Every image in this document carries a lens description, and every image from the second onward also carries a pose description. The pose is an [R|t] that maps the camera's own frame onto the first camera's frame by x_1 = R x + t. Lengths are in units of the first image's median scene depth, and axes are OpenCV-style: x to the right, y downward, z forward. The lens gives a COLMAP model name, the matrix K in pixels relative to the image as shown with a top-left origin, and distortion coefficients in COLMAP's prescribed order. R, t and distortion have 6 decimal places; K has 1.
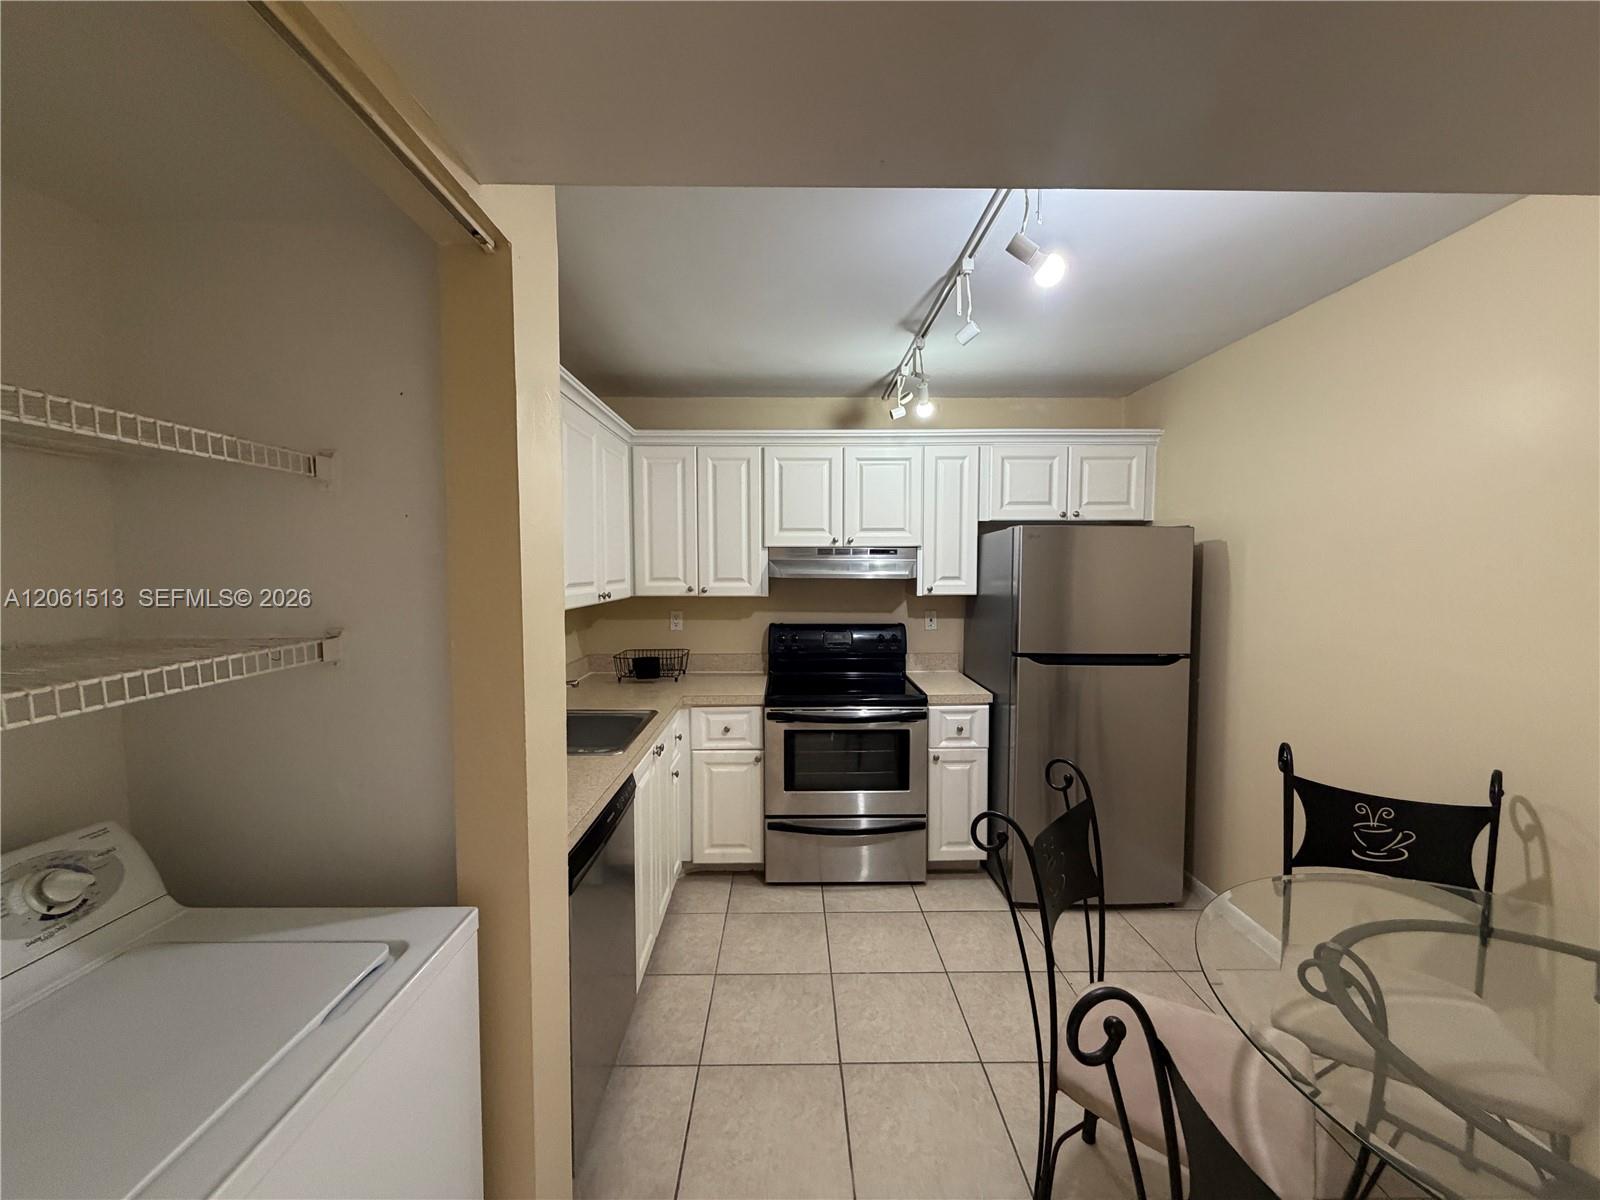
lens RADIAL K [[637.3, 0, 799.7], [0, 637.3, 602.1], [0, 0, 1]] dist [-0.003079, -0.000228]
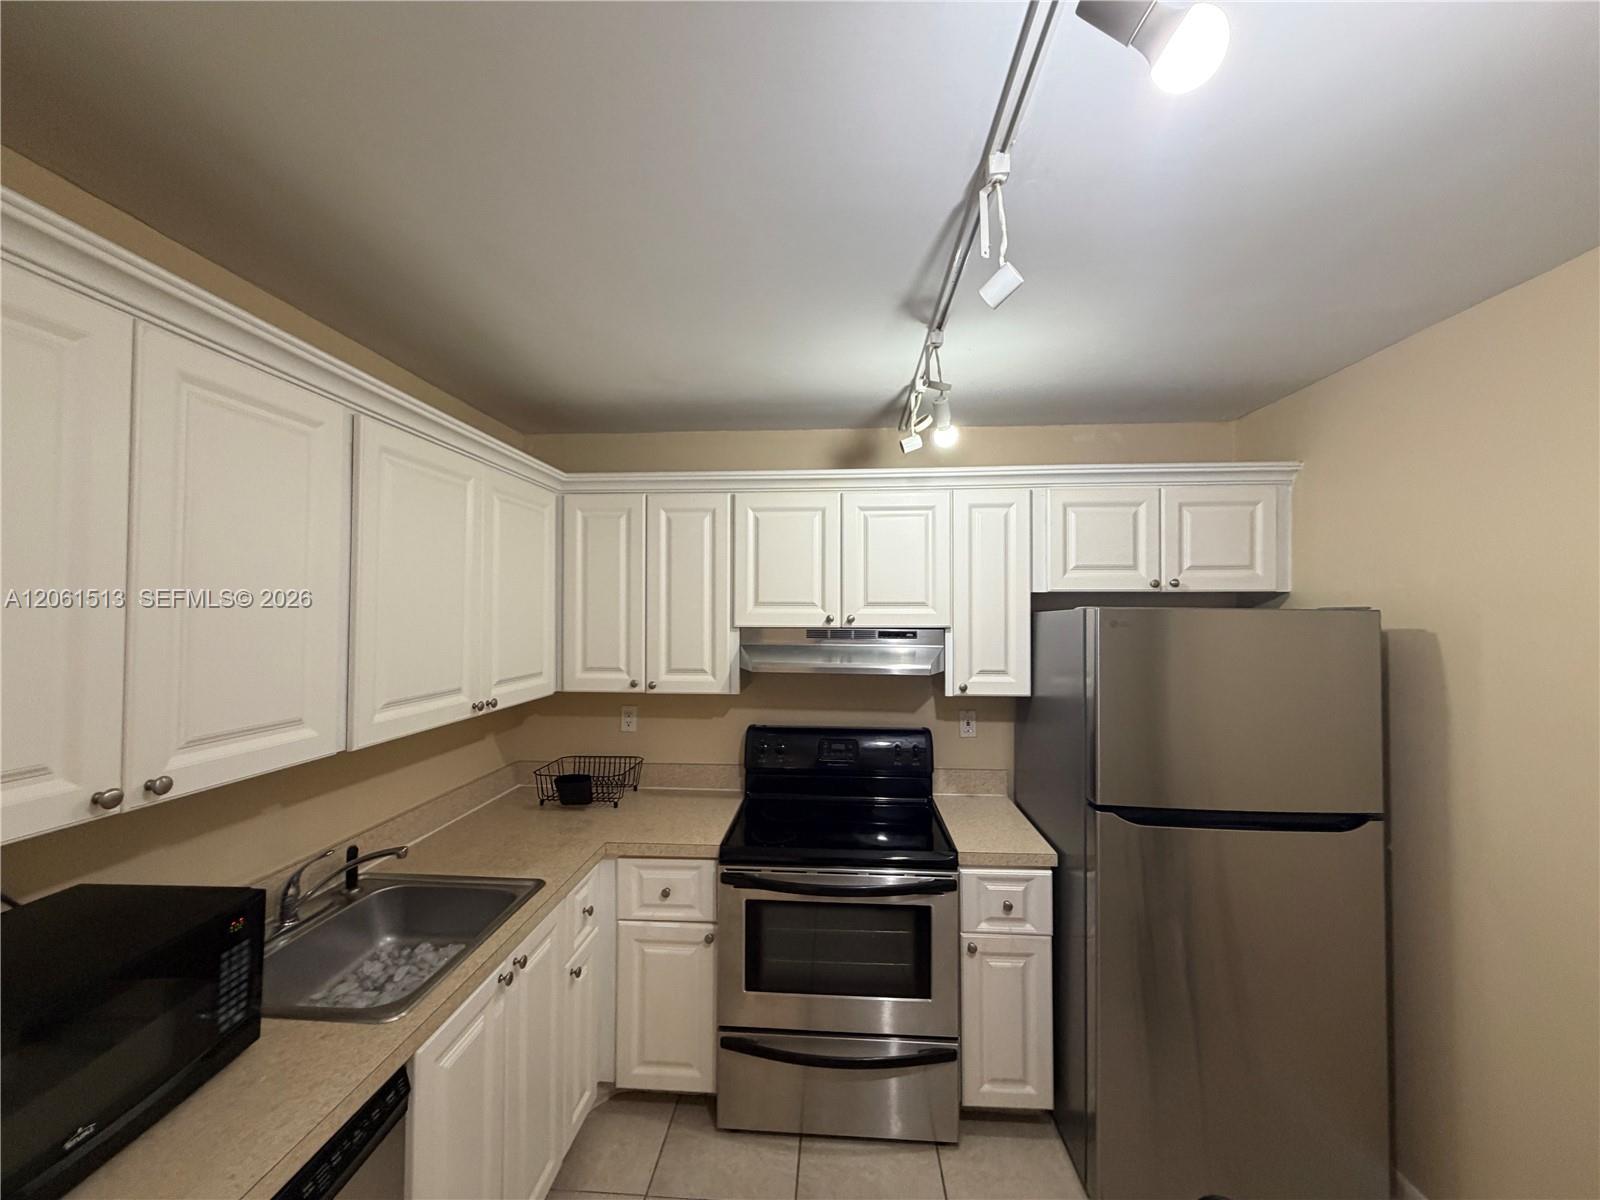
lens RADIAL K [[637.3, 0, 796.9], [0, 637.3, 600.4], [0, 0, 1]] dist [-0.003079, -0.000228]
pose [[0.996250, 0.002860, -0.086478, 0.086595], [-0.009211, 0.997280, -0.073132, -0.068957], [0.086033, 0.073654, 0.993566, 0.290307]]
